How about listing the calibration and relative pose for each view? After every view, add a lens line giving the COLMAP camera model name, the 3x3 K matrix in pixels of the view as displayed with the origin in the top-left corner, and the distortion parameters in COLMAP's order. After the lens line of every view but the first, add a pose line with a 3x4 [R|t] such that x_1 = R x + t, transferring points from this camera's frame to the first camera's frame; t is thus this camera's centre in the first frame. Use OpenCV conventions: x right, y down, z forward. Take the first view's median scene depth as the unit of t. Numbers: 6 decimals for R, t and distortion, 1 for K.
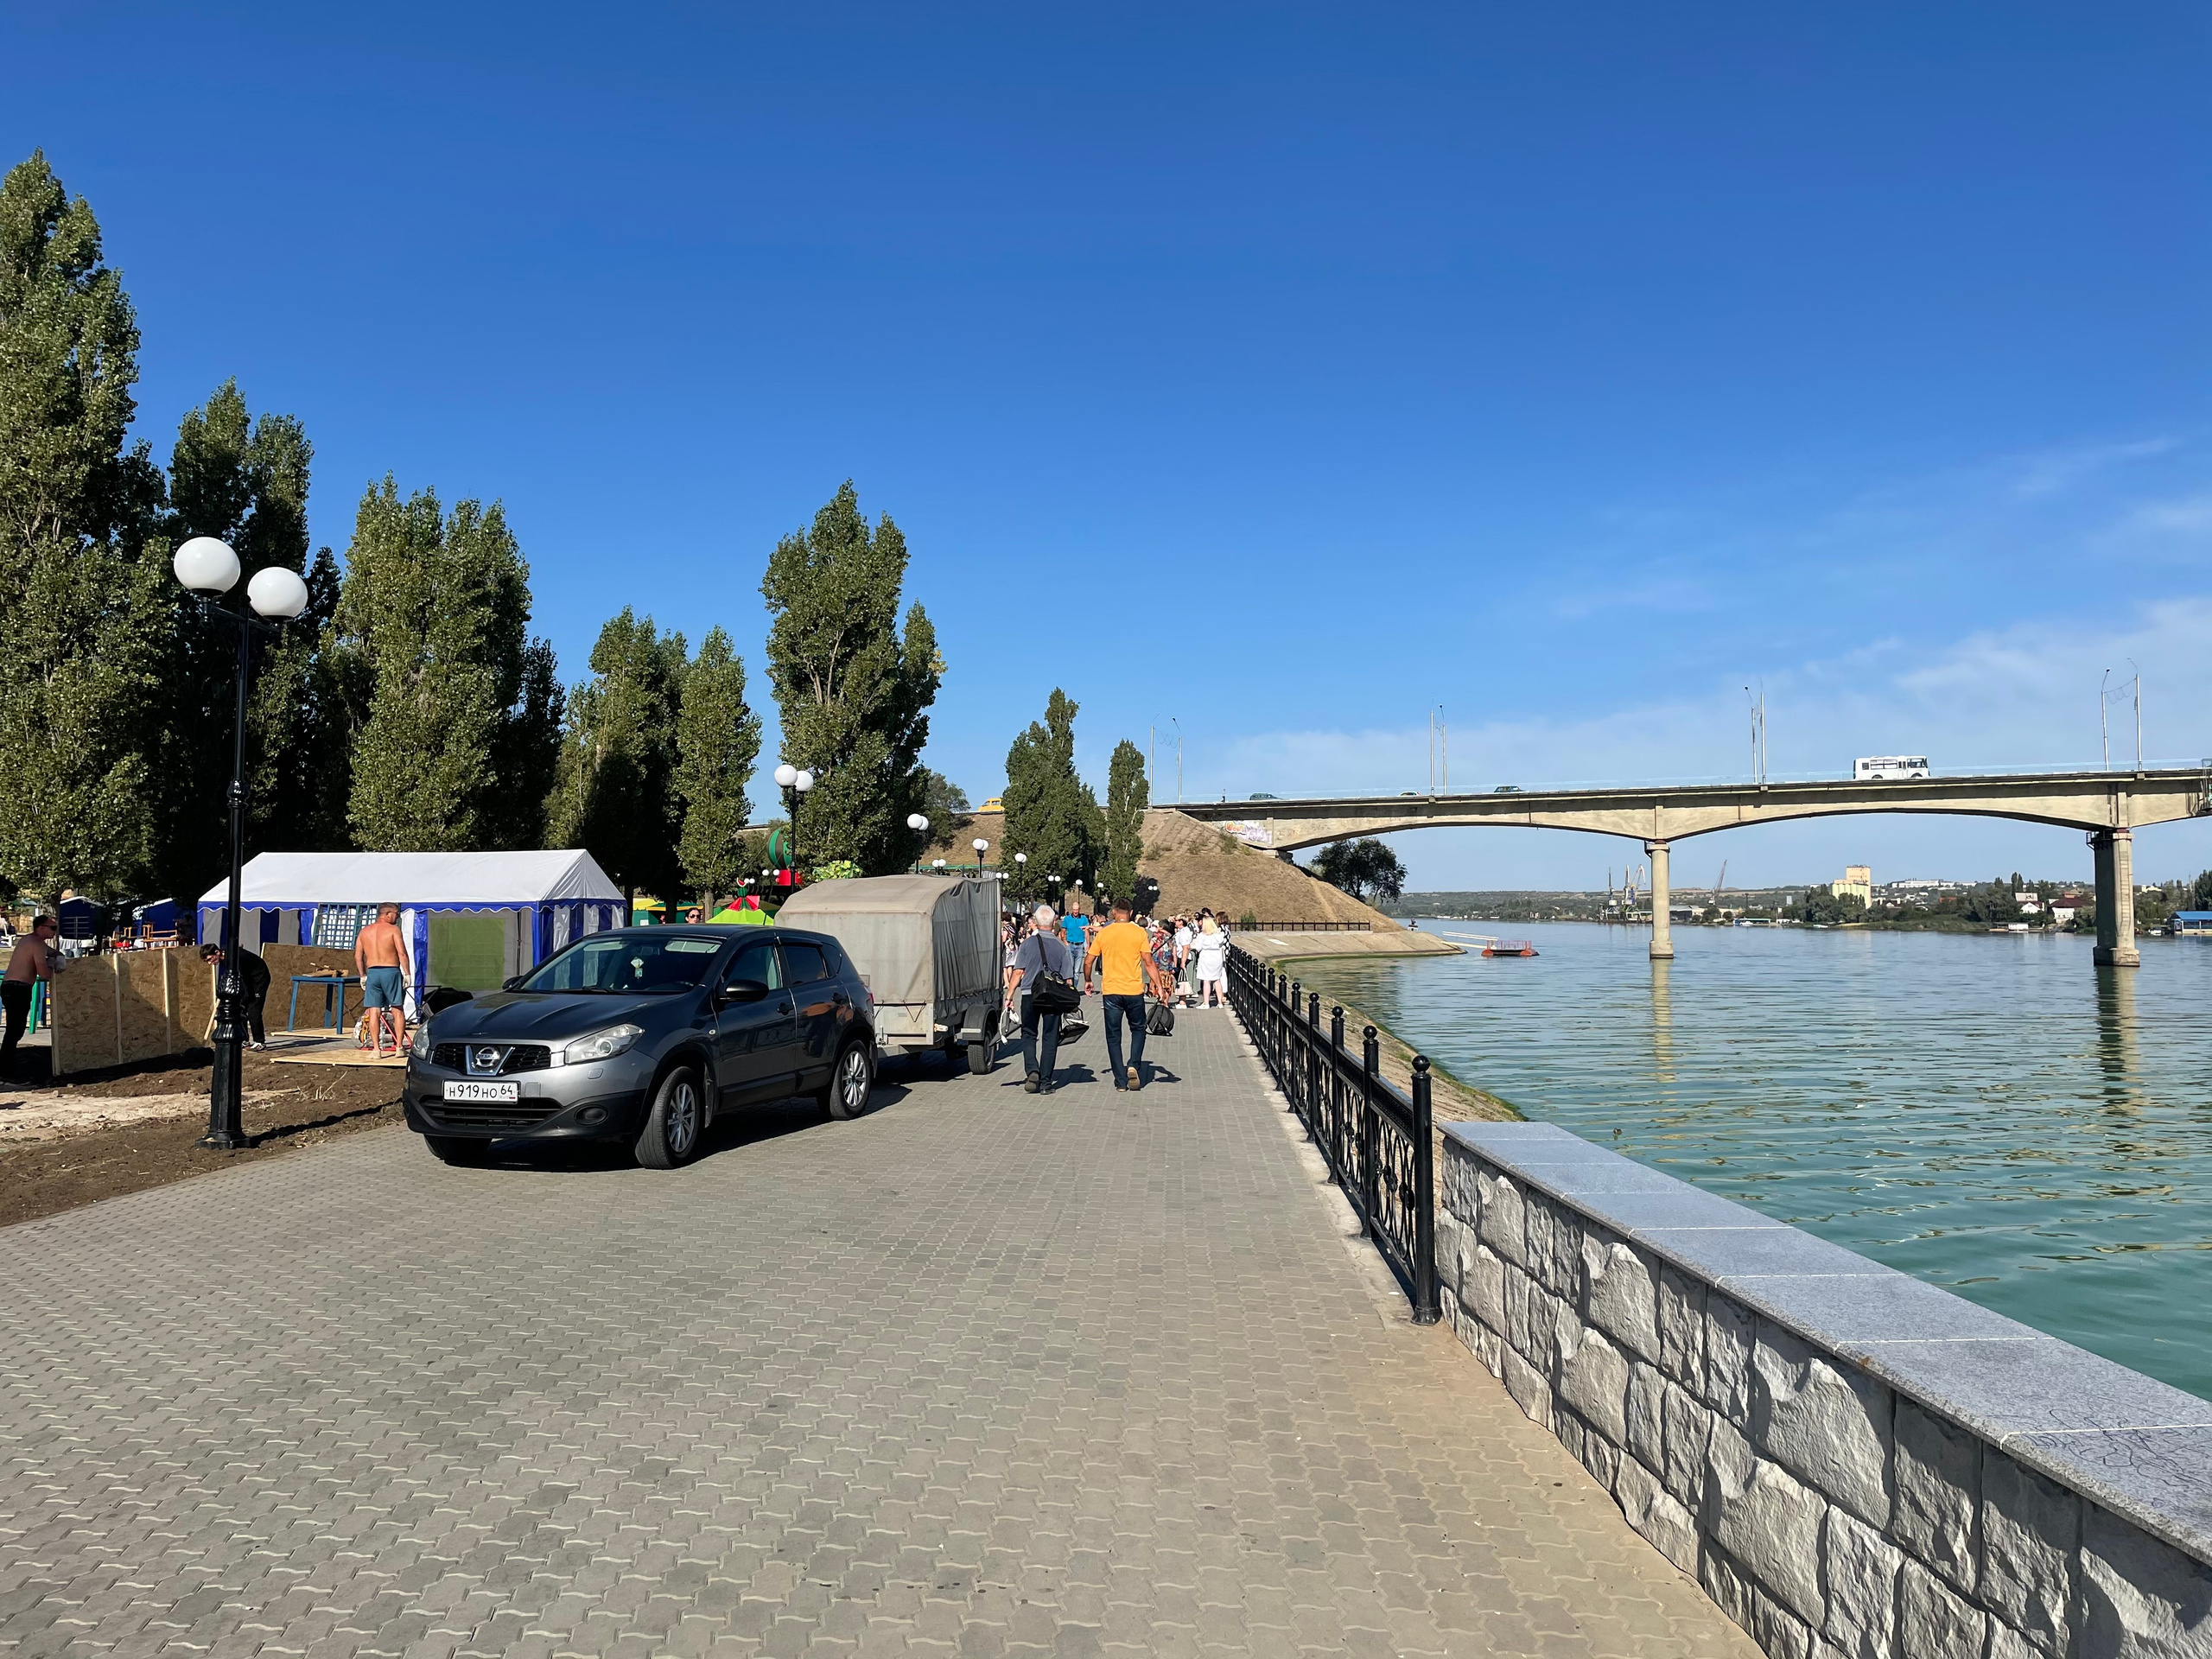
lens RADIAL K [[1652.2, 0, 1118.7], [0, 1652.2, 809.5], [0, 0, 1]] dist [0.101217, -0.136822]
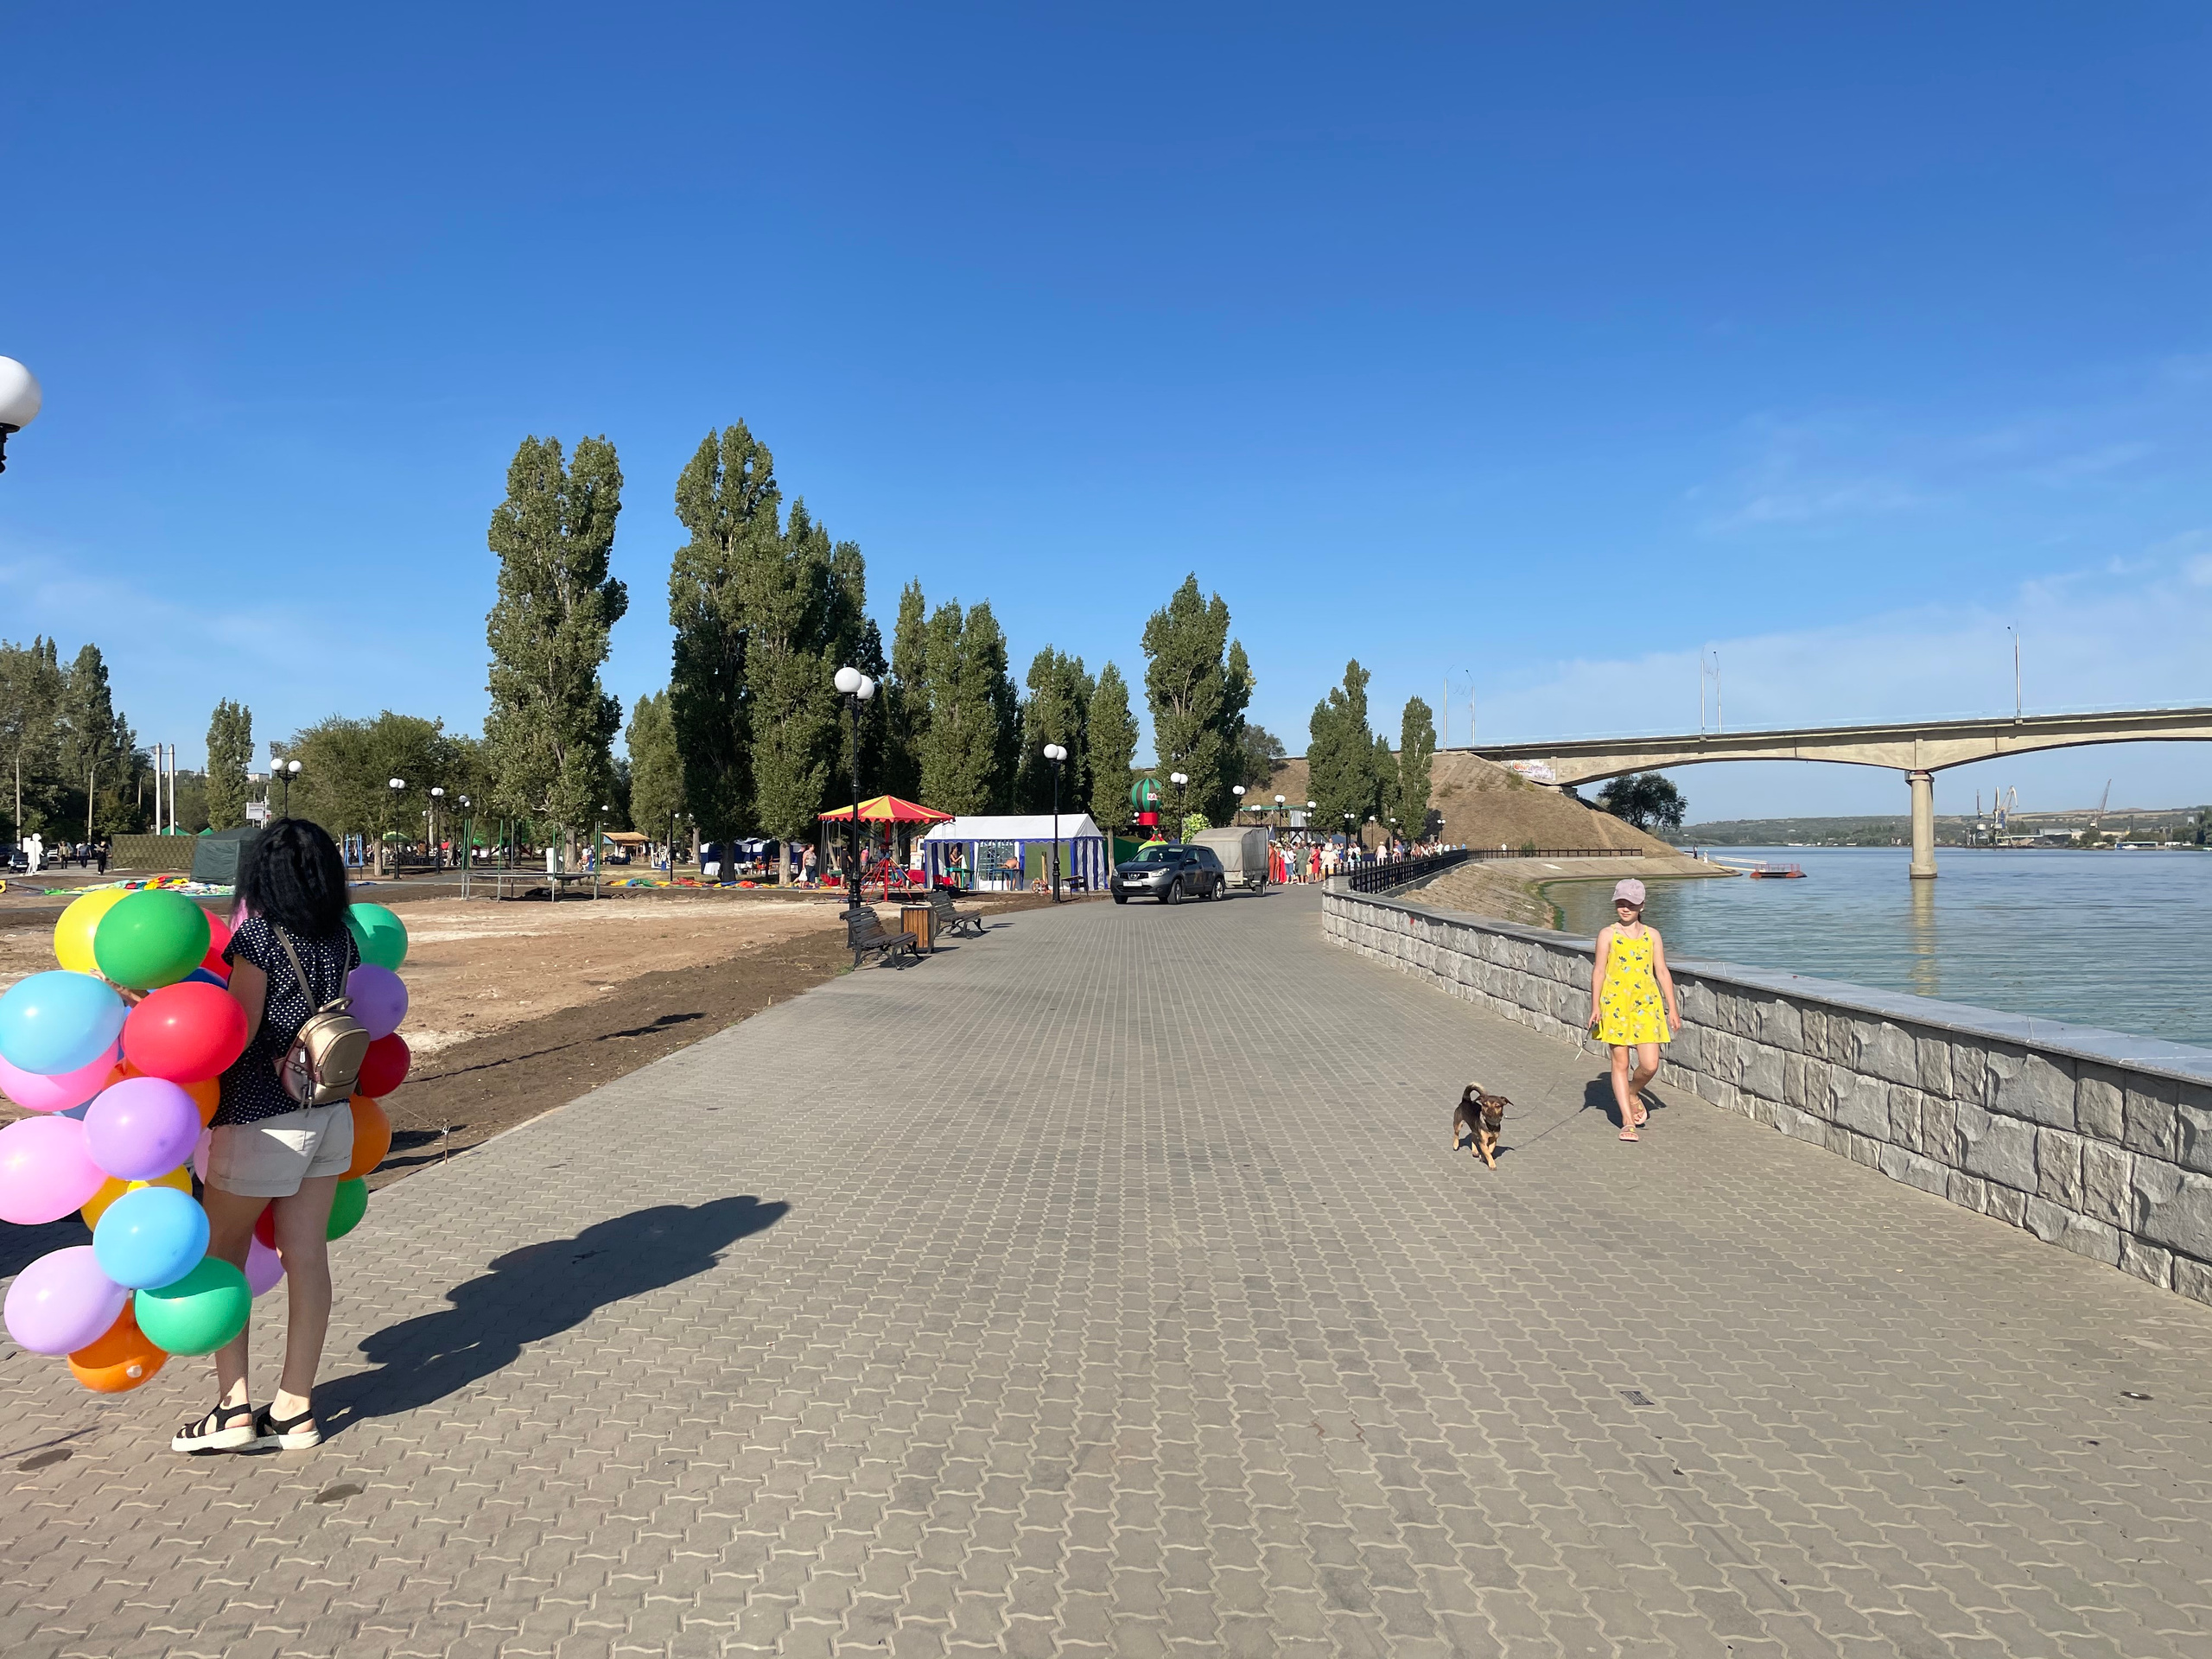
lens RADIAL K [[1652.2, 0, 1138.5], [0, 1652.2, 801.0], [0, 0, 1]] dist [0.101217, -0.136822]
pose [[0.982852, -0.015603, -0.183736, 0.027435], [0.022148, 0.999189, 0.033623, -0.012291], [0.183062, -0.037115, 0.982400, -0.212649]]
